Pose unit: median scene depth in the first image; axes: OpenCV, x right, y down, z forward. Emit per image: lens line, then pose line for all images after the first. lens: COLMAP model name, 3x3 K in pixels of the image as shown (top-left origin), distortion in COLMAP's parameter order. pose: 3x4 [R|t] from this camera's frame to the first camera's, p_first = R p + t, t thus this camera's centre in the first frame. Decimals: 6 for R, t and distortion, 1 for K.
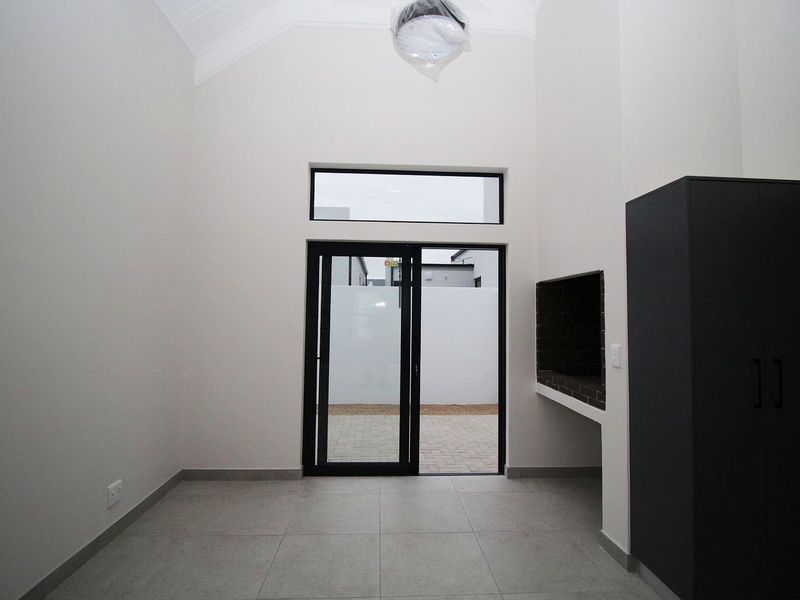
lens RADIAL K [[422.1, 0, 396.2], [0, 422.1, 295.8], [0, 0, 1]] dist [-0.006356, -0.000791]
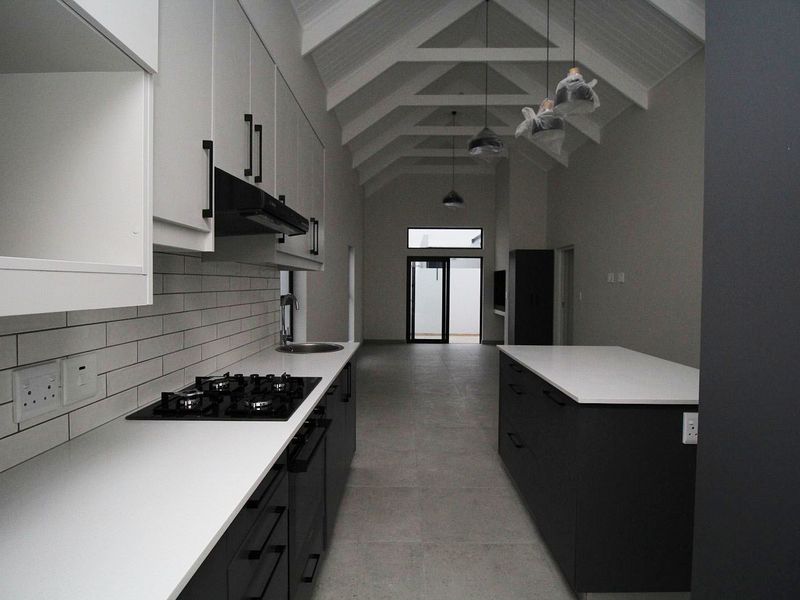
lens RADIAL K [[422.1, 0, 396.2], [0, 422.1, 295.8], [0, 0, 1]] dist [-0.006356, -0.000791]
pose [[0.998040, -0.002843, -0.062515, -0.123233], [0.007020, 0.997748, 0.066700, -0.067526], [0.062184, -0.067009, 0.995813, -1.844182]]
